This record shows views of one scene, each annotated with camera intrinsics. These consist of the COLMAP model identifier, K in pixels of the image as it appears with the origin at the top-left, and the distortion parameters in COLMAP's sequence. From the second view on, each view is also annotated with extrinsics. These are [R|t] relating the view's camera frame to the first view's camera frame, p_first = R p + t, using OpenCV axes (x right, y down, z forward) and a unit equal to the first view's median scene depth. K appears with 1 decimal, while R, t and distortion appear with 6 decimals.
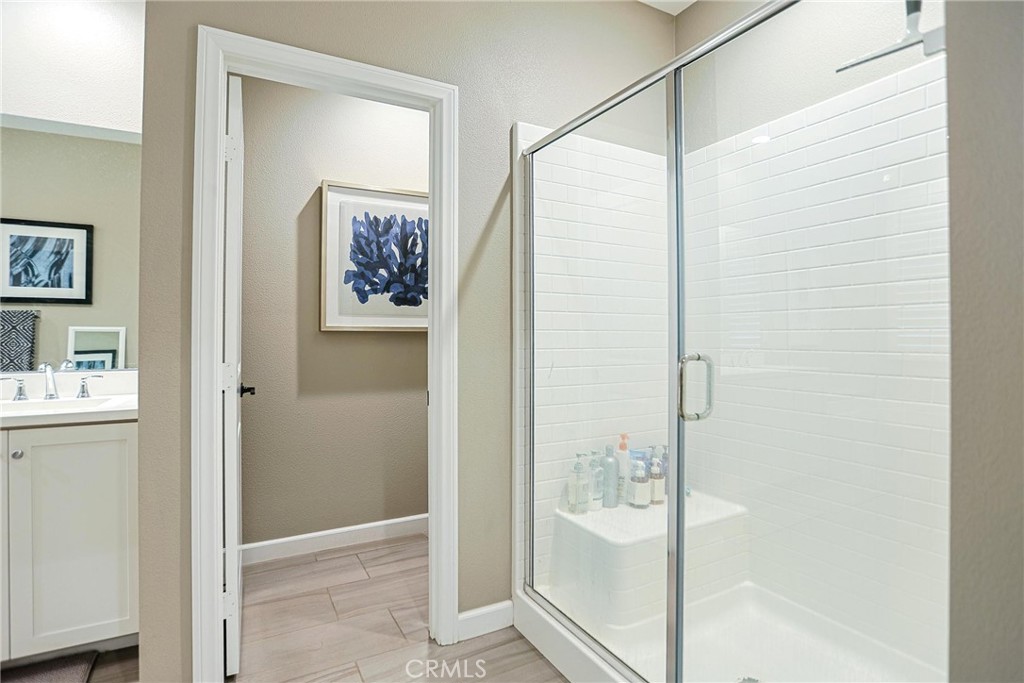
lens RADIAL K [[498.7, 0, 505.9], [0, 498.7, 340.9], [0, 0, 1]] dist [-0.025340, 0.003216]
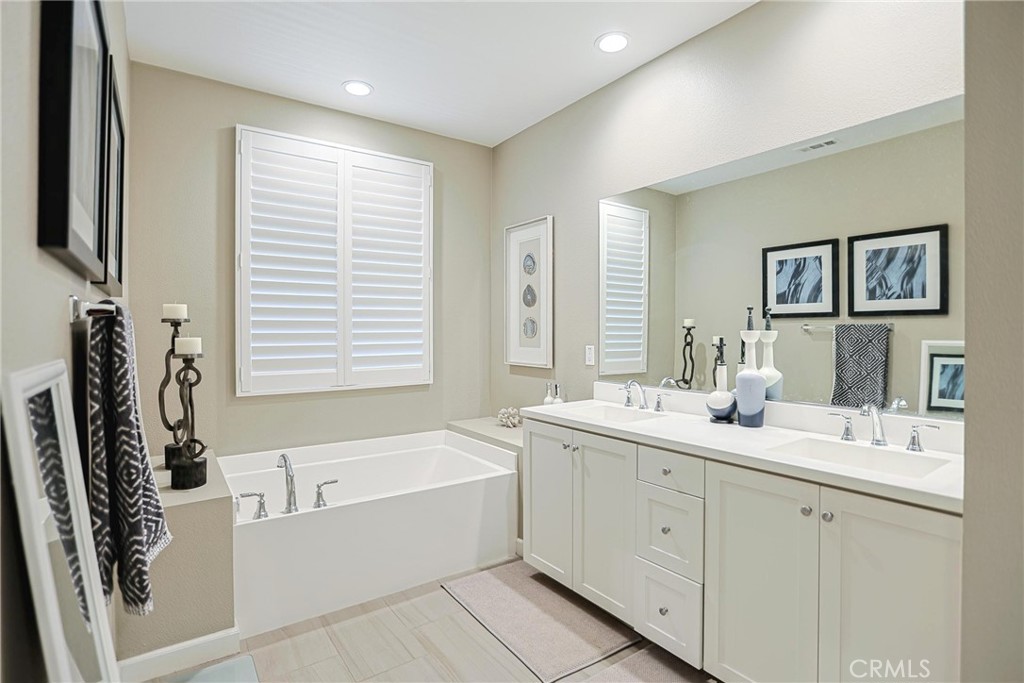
lens RADIAL K [[498.7, 0, 506.9], [0, 498.7, 332.2], [0, 0, 1]] dist [-0.025340, 0.003216]
pose [[0.106690, -0.000865, -0.994292, -0.067261], [0.005675, 0.999984, -0.000261, -0.049197], [0.994276, -0.005615, 0.106693, 0.135029]]
